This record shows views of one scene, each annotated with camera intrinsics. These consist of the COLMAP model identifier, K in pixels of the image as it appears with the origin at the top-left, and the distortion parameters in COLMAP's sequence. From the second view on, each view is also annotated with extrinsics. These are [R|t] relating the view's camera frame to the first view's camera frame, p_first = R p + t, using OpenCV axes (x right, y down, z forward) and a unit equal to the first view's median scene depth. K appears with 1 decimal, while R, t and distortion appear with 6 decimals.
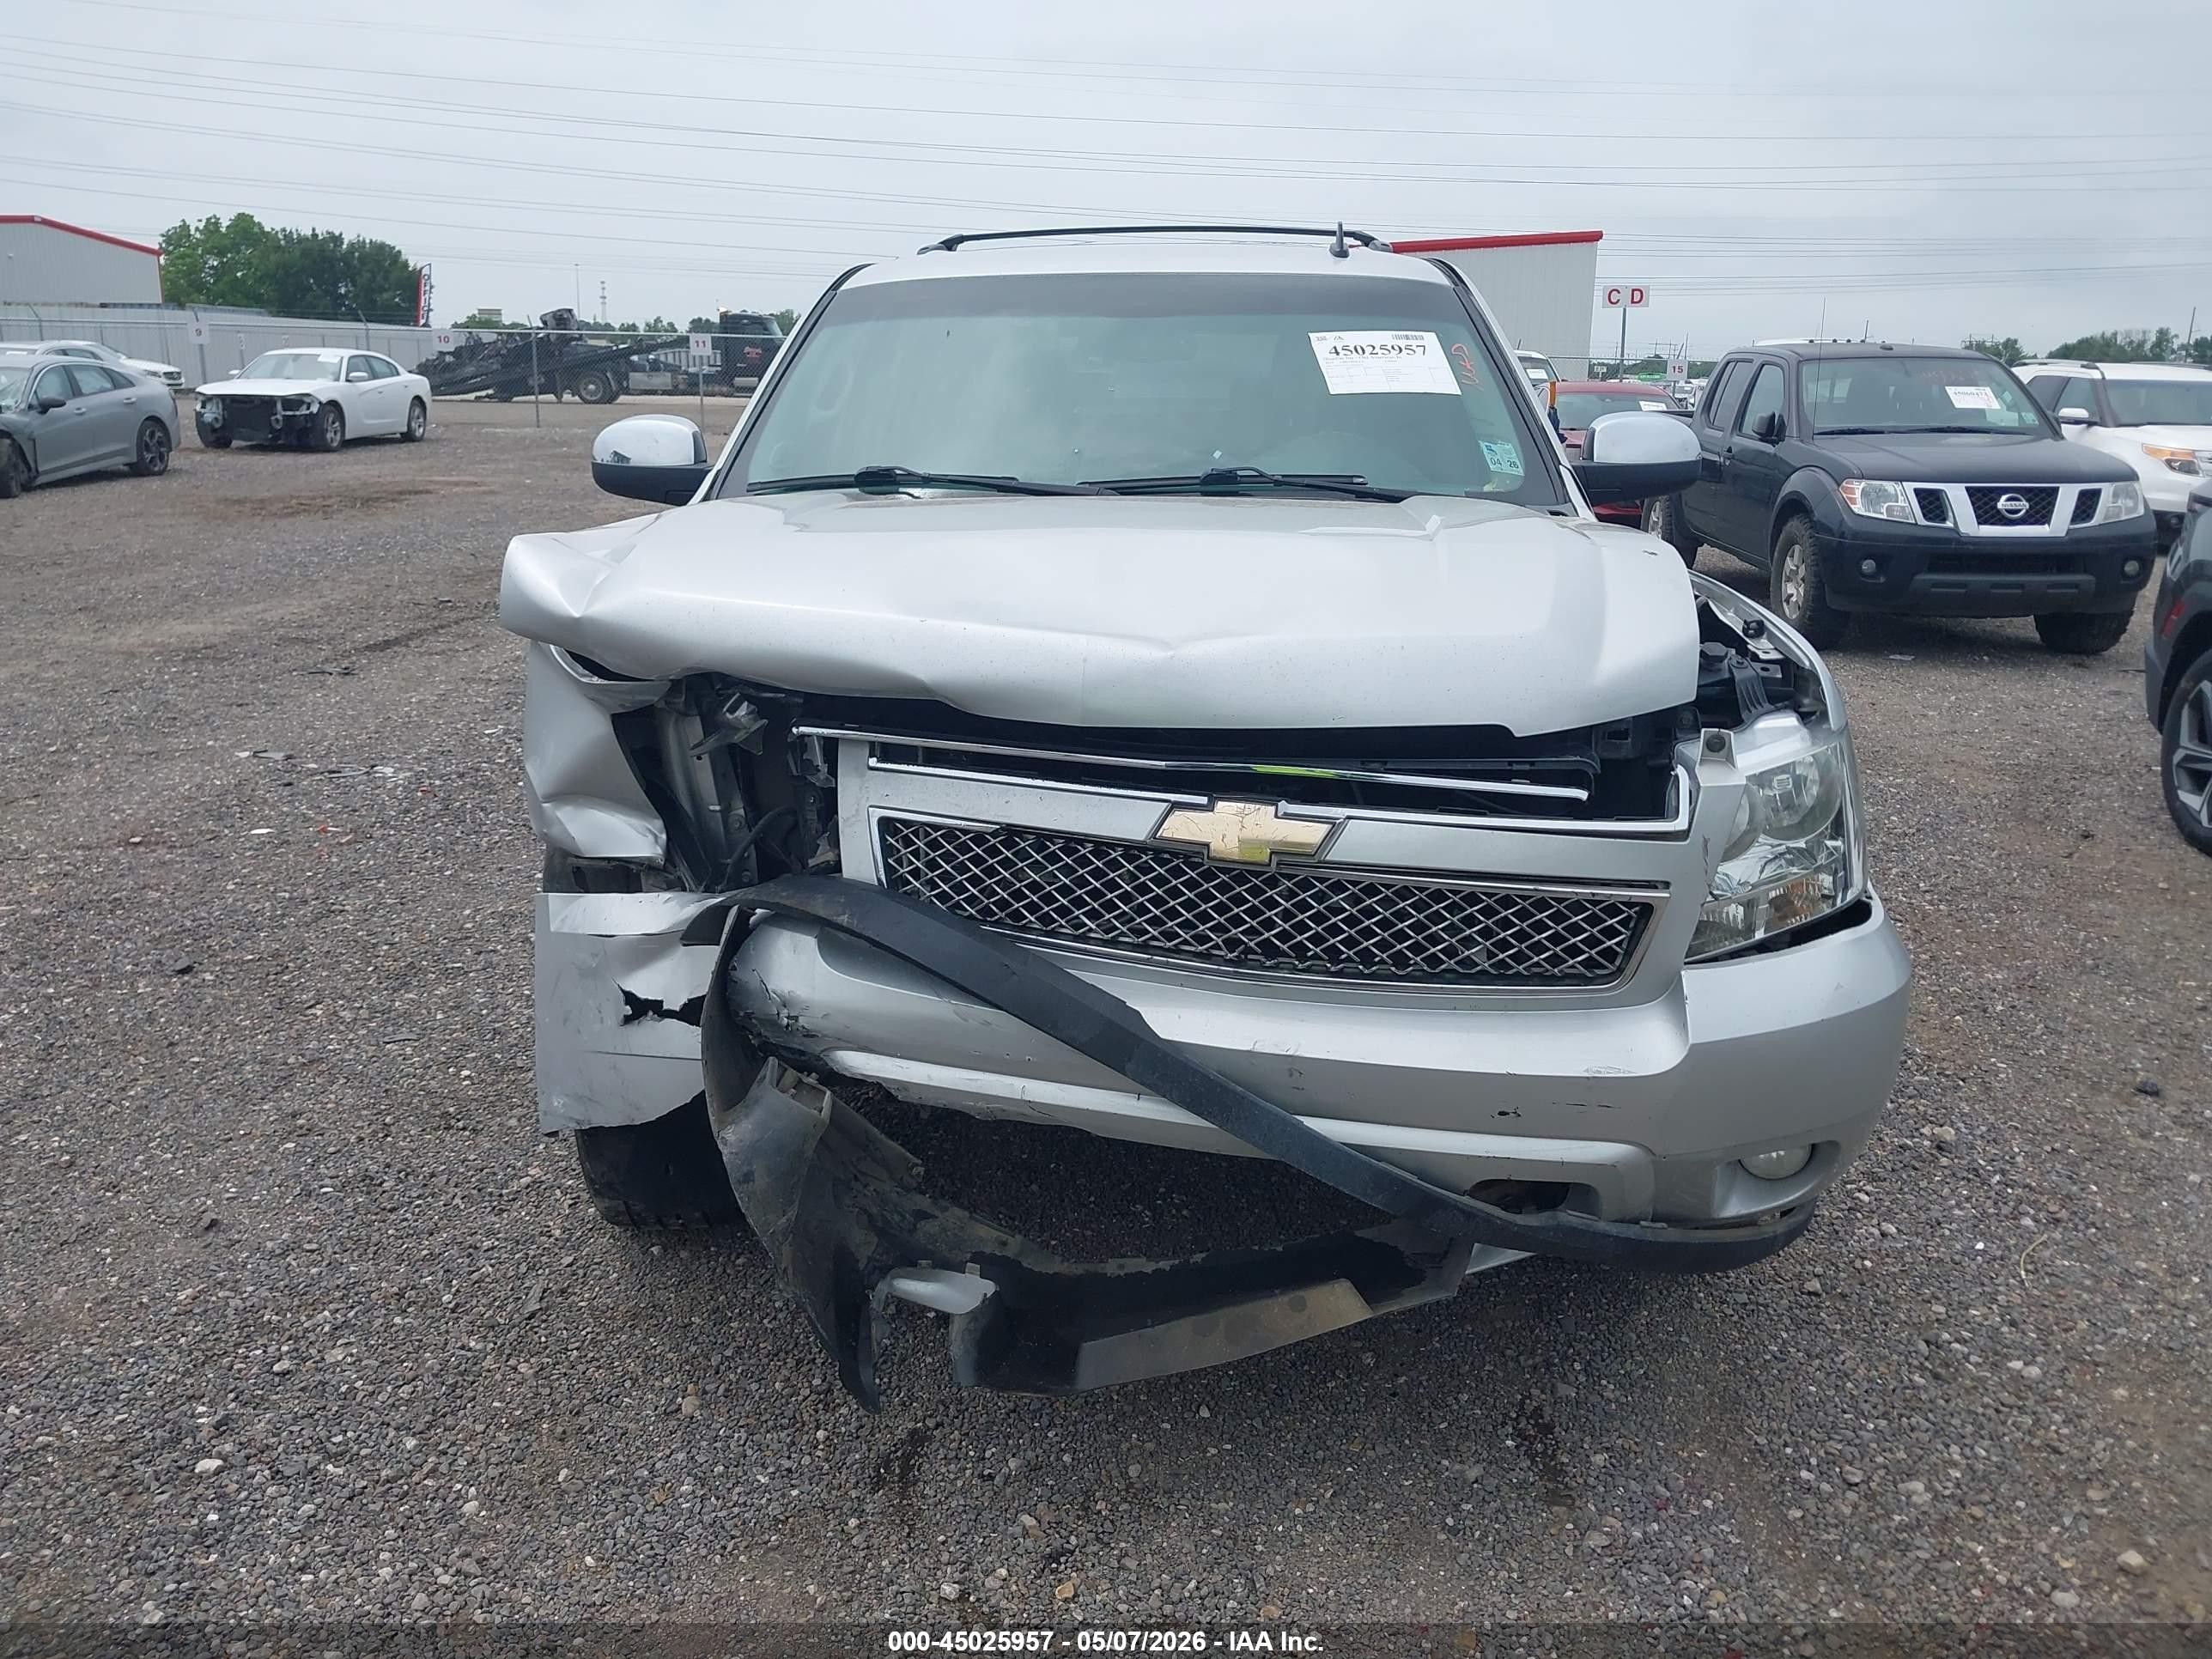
lens RADIAL K [[1823.3, 0, 1140.5], [0, 1823.3, 836.5], [0, 0, 1]] dist [0.026985, -0.031047]
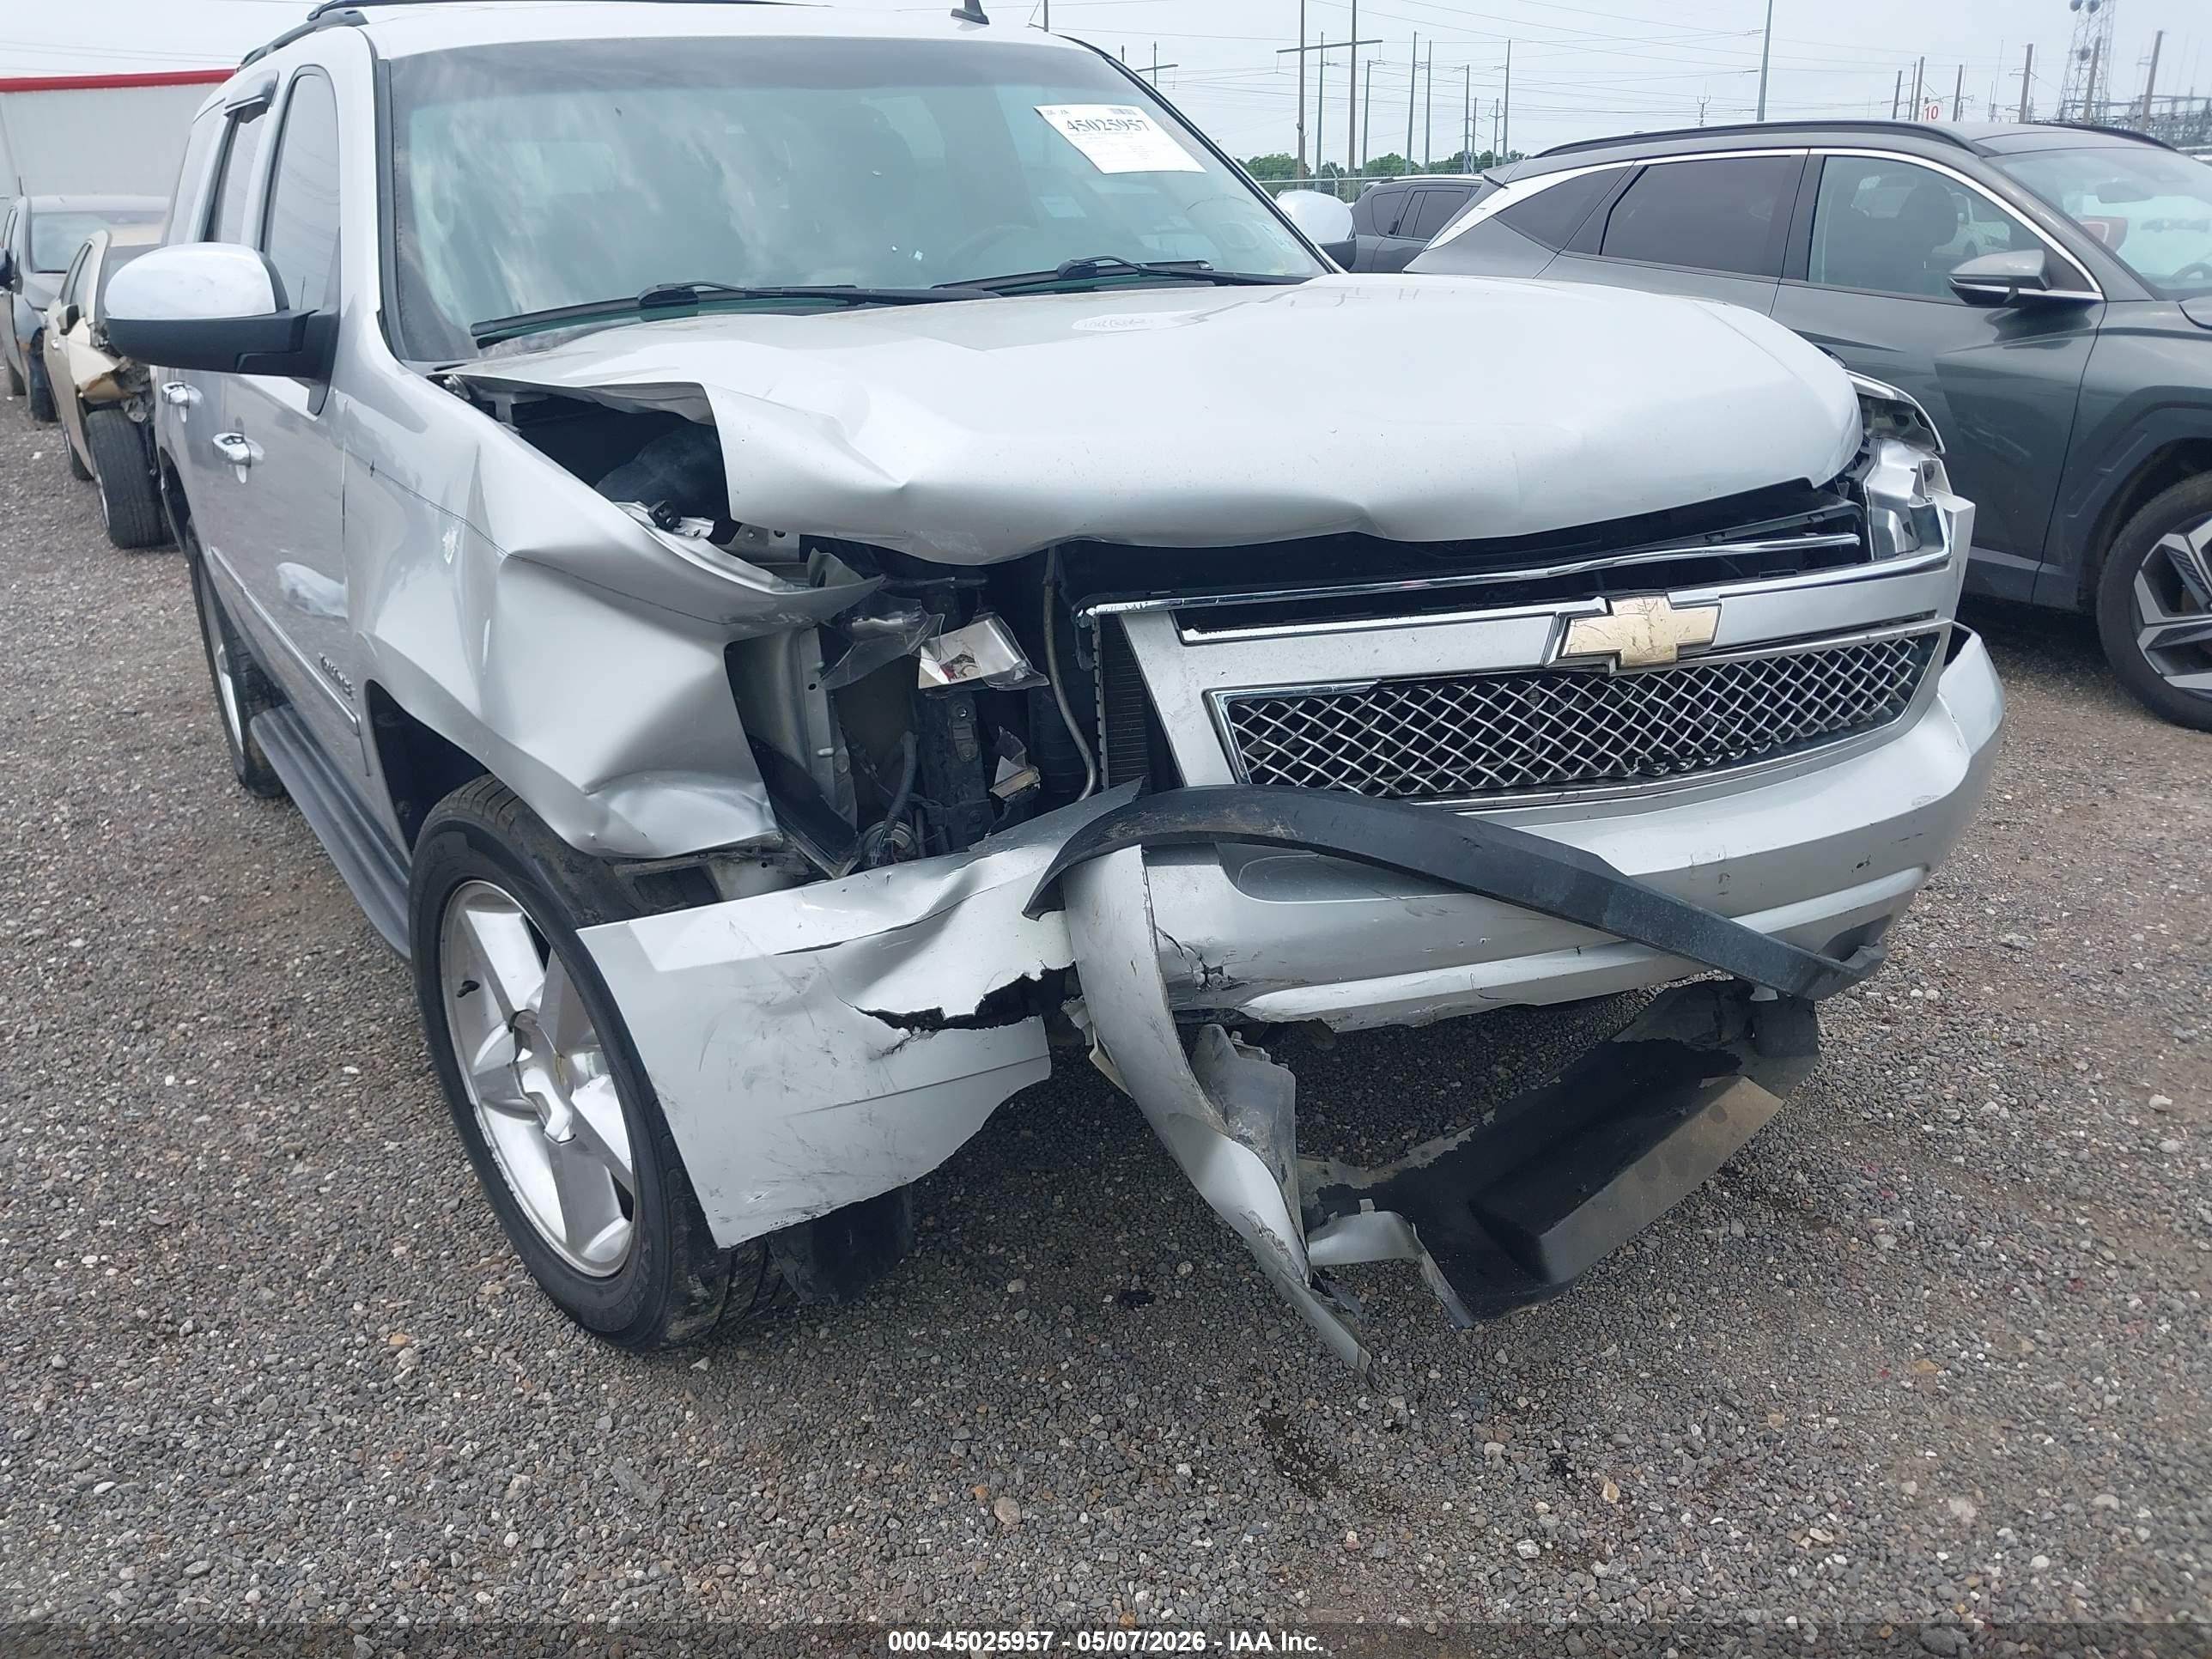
lens RADIAL K [[1823.3, 0, 1165.0], [0, 1823.3, 860.9], [0, 0, 1]] dist [0.026985, -0.031047]
pose [[0.803511, -0.234079, 0.547337, -0.625885], [0.181658, 0.972005, 0.149017, -0.066896], [-0.566896, -0.020309, 0.823539, 0.370568]]
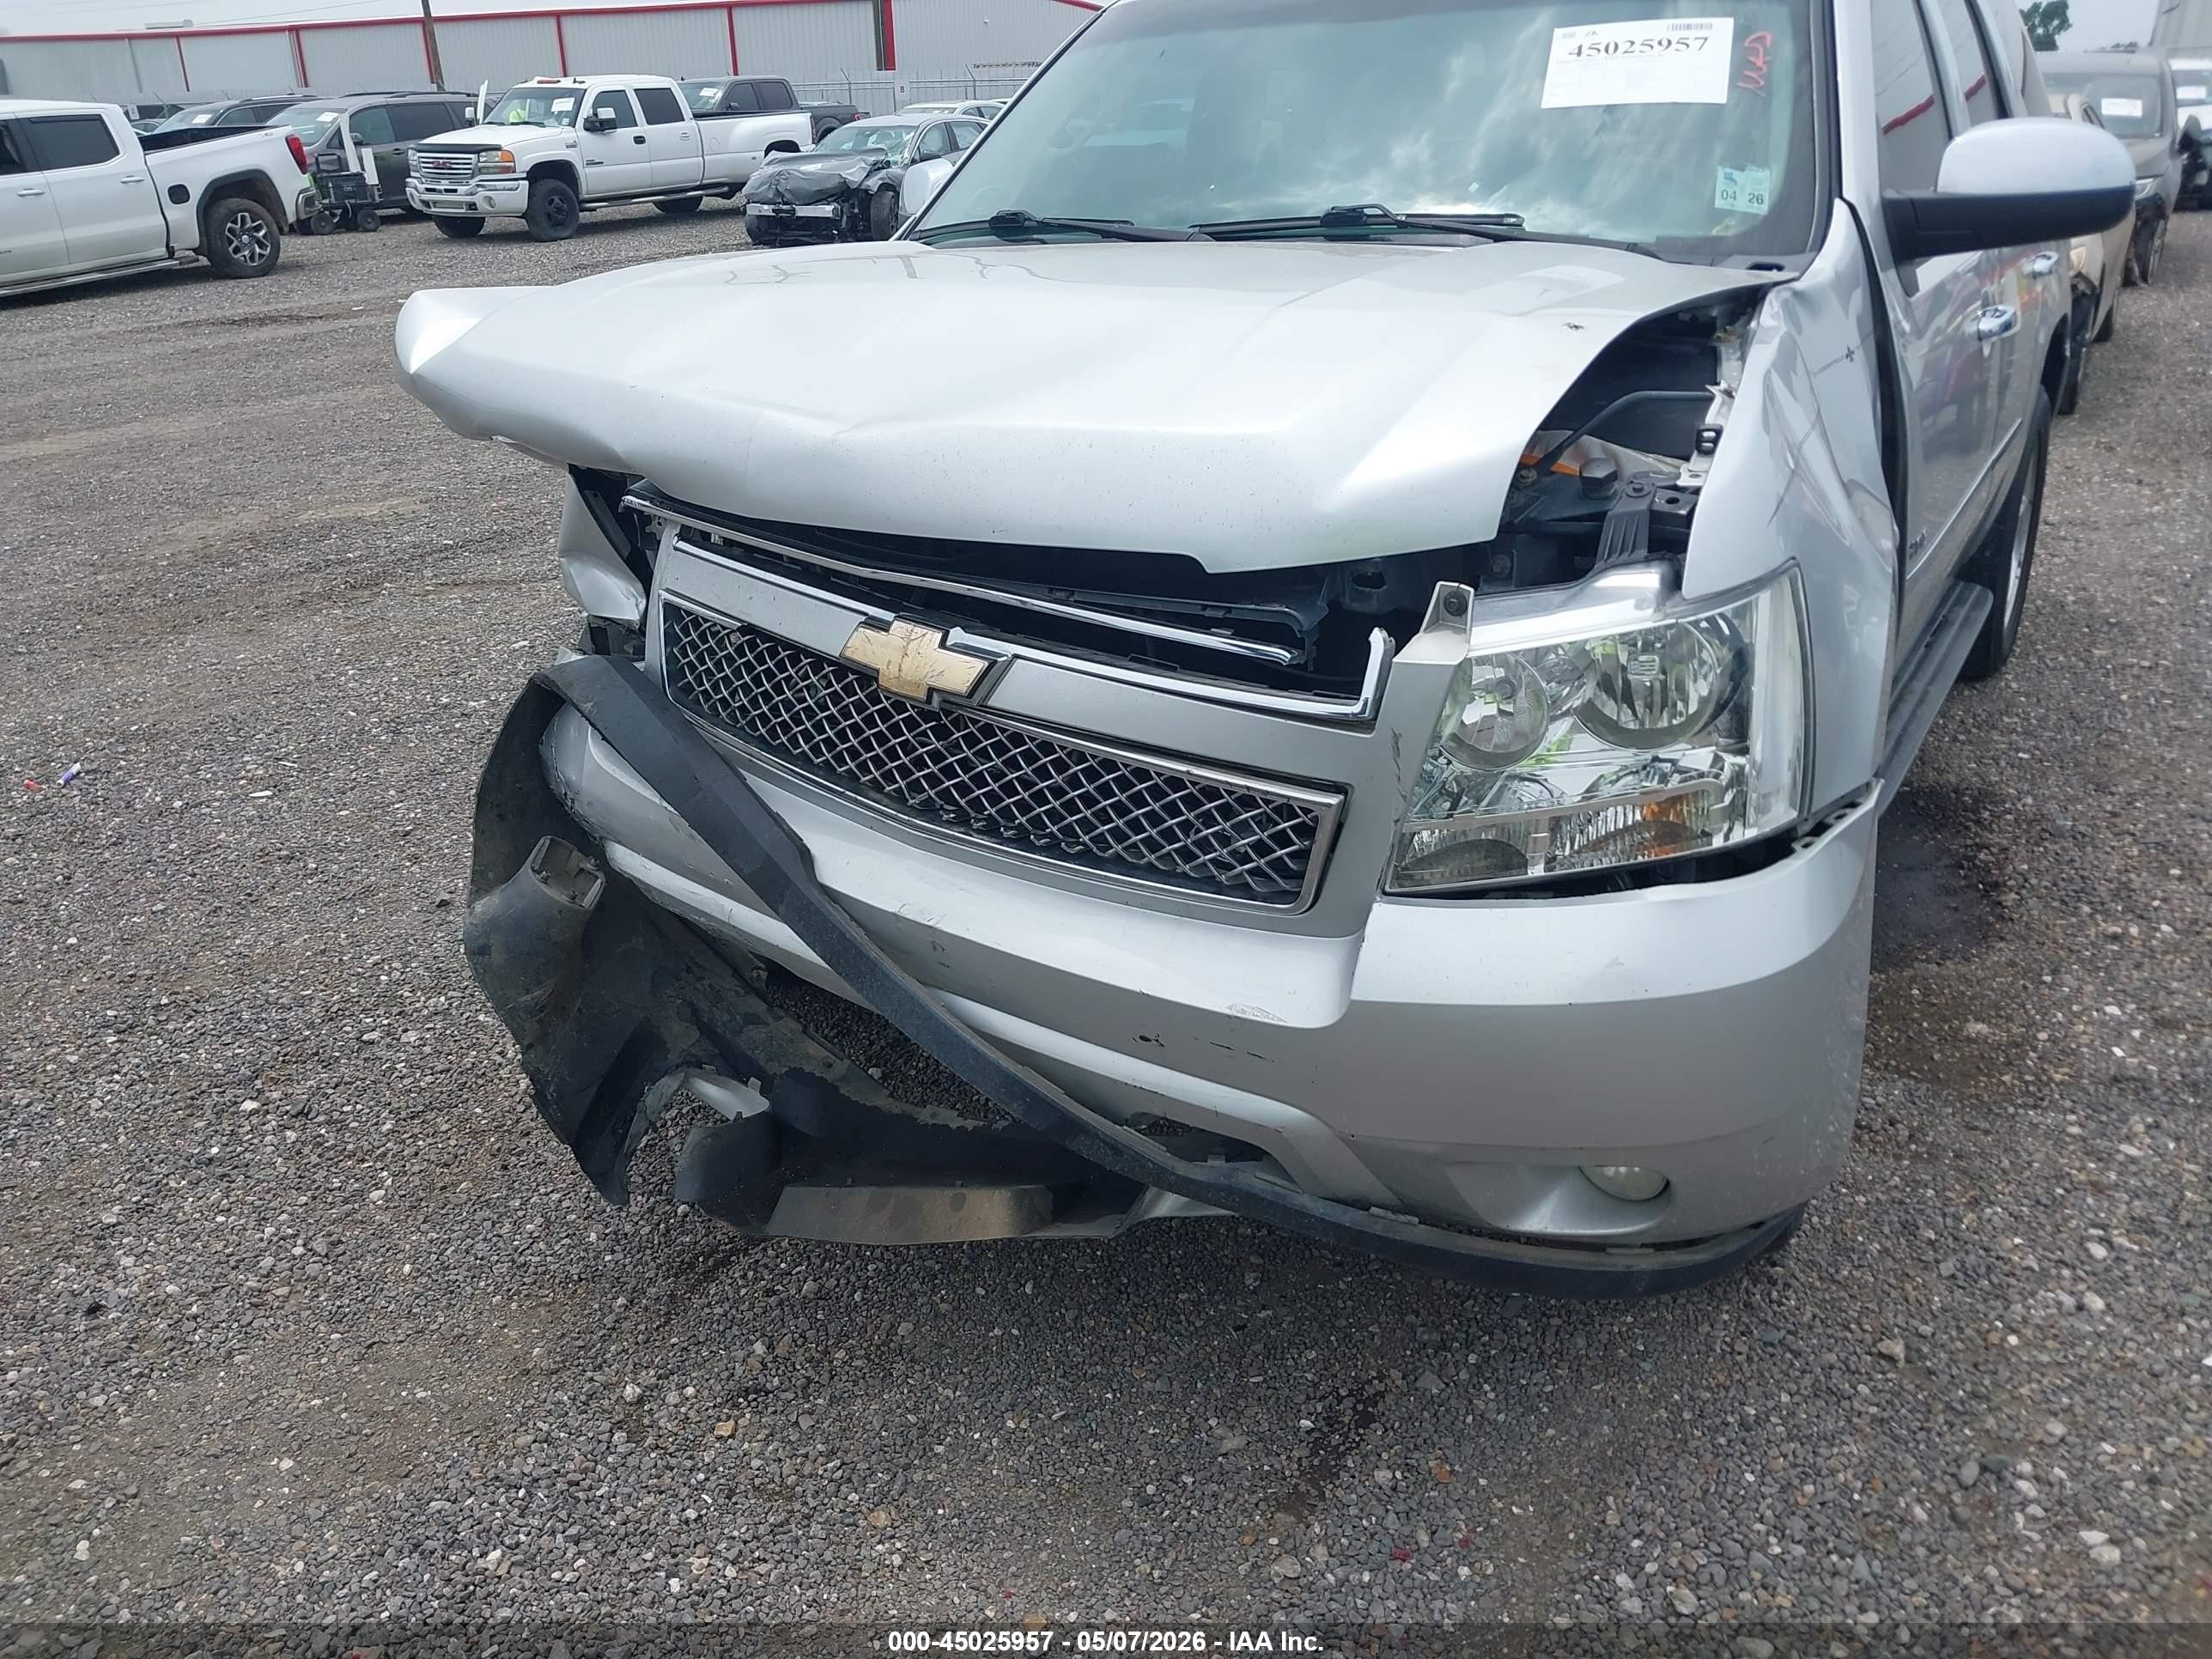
lens RADIAL K [[1823.3, 0, 1111.5], [0, 1823.3, 823.4], [0, 0, 1]] dist [0.026985, -0.031047]
pose [[0.867008, 0.145333, -0.476629, 0.531061], [-0.083612, 0.985391, 0.148371, -0.058705], [0.491229, -0.088787, 0.866494, 0.286363]]
